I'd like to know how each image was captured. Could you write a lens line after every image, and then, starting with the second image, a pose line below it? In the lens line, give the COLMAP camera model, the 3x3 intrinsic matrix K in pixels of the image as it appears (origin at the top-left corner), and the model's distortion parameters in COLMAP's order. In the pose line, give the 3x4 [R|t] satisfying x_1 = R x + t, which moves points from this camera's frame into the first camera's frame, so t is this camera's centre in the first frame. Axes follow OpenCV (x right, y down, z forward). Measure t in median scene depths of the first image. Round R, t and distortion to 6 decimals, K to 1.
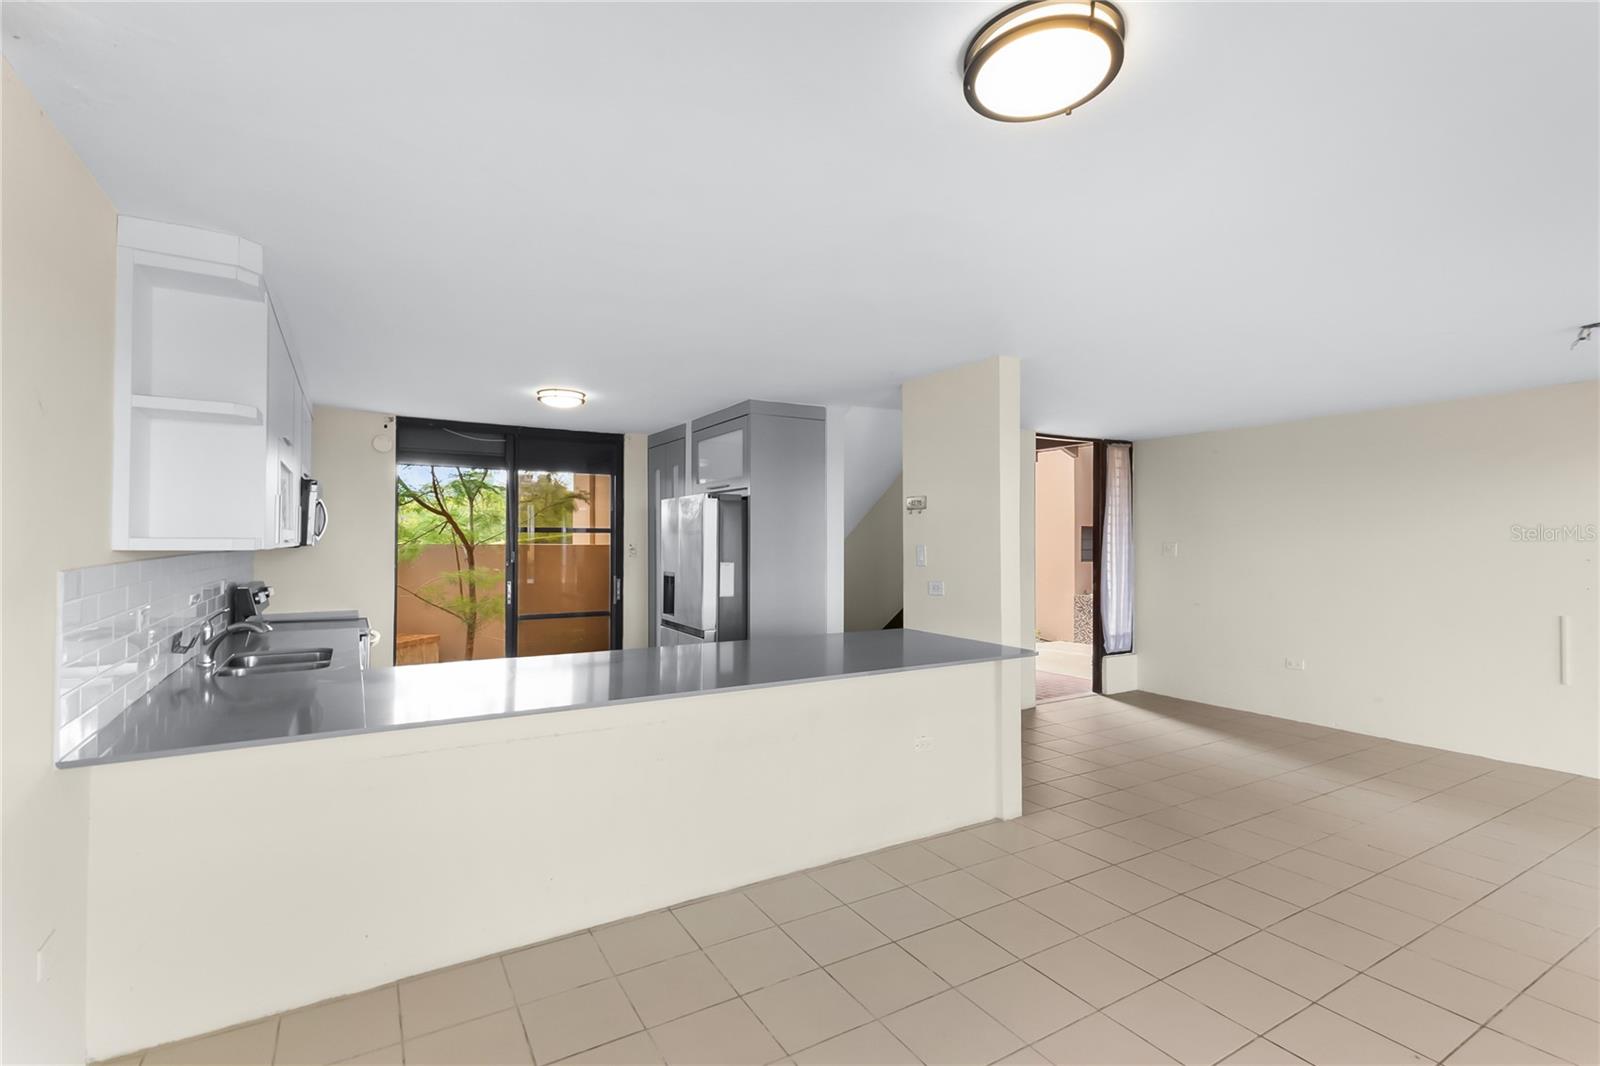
lens RADIAL K [[742.5, 0, 795.4], [0, 742.5, 546.5], [0, 0, 1]] dist [0.010807, -0.000907]
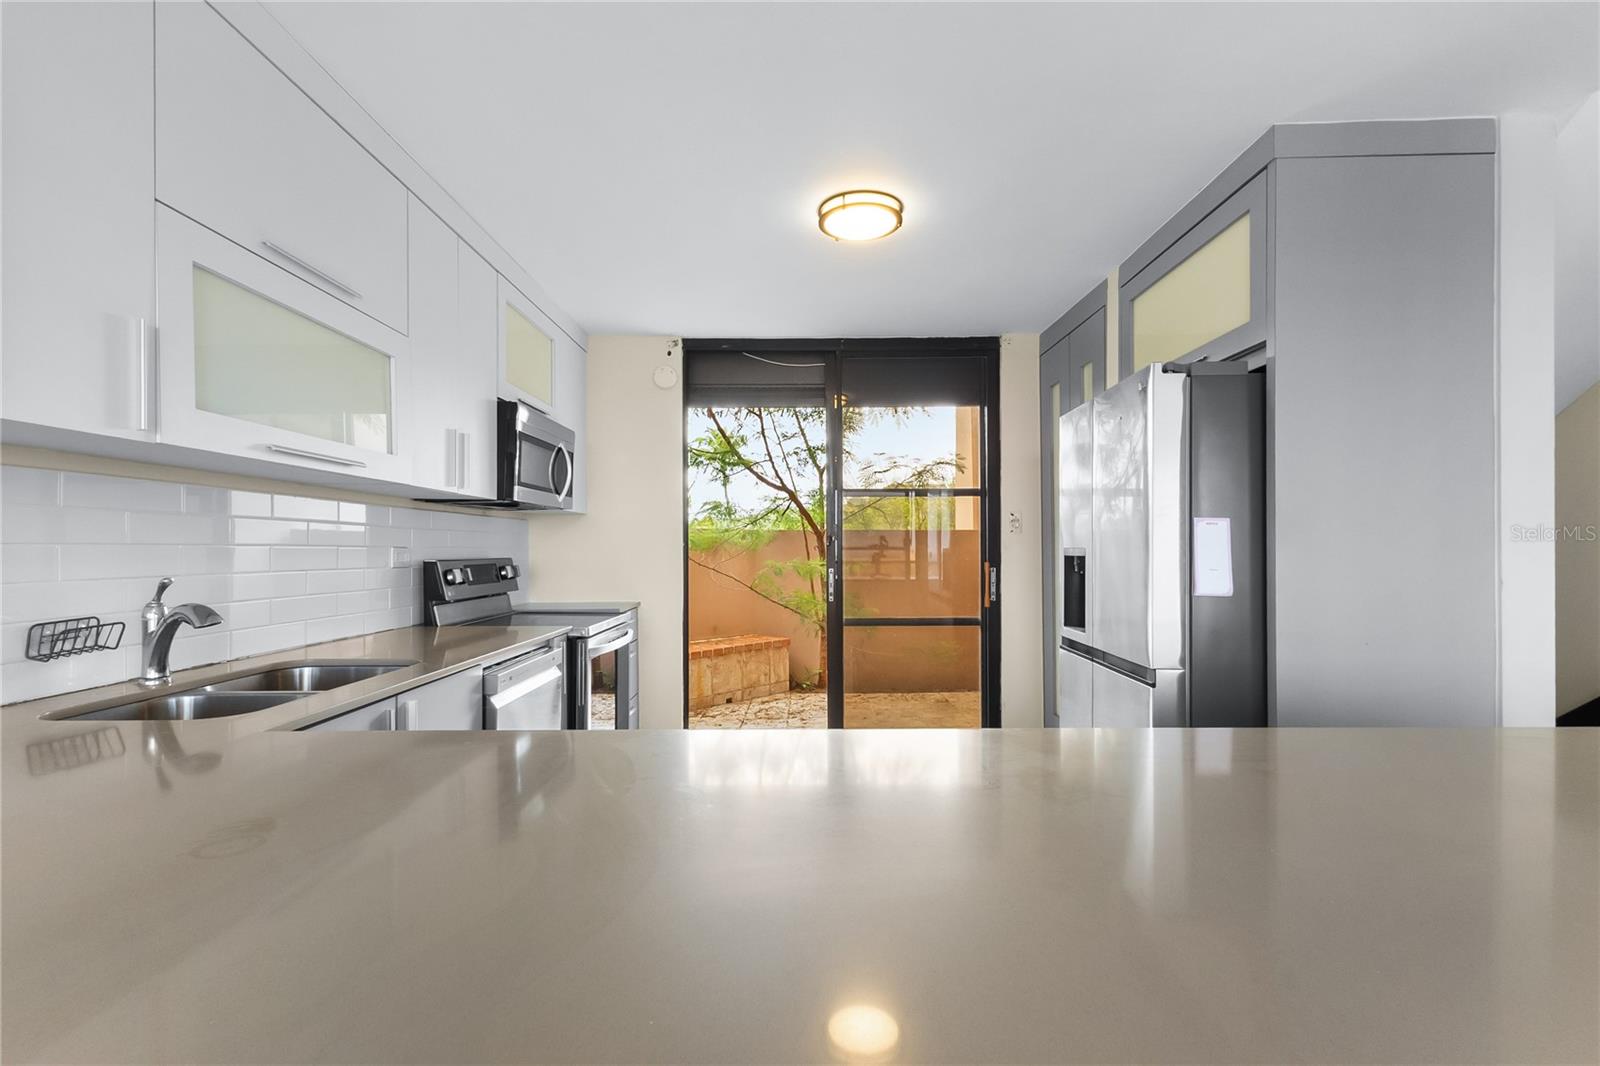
lens RADIAL K [[742.5, 0, 795.4], [0, 742.5, 546.5], [0, 0, 1]] dist [0.010807, -0.000907]
pose [[0.858833, -0.006952, -0.512208, -0.066332], [0.001638, 0.999940, -0.010826, 0.036241], [0.512253, 0.008459, 0.858793, 0.420889]]
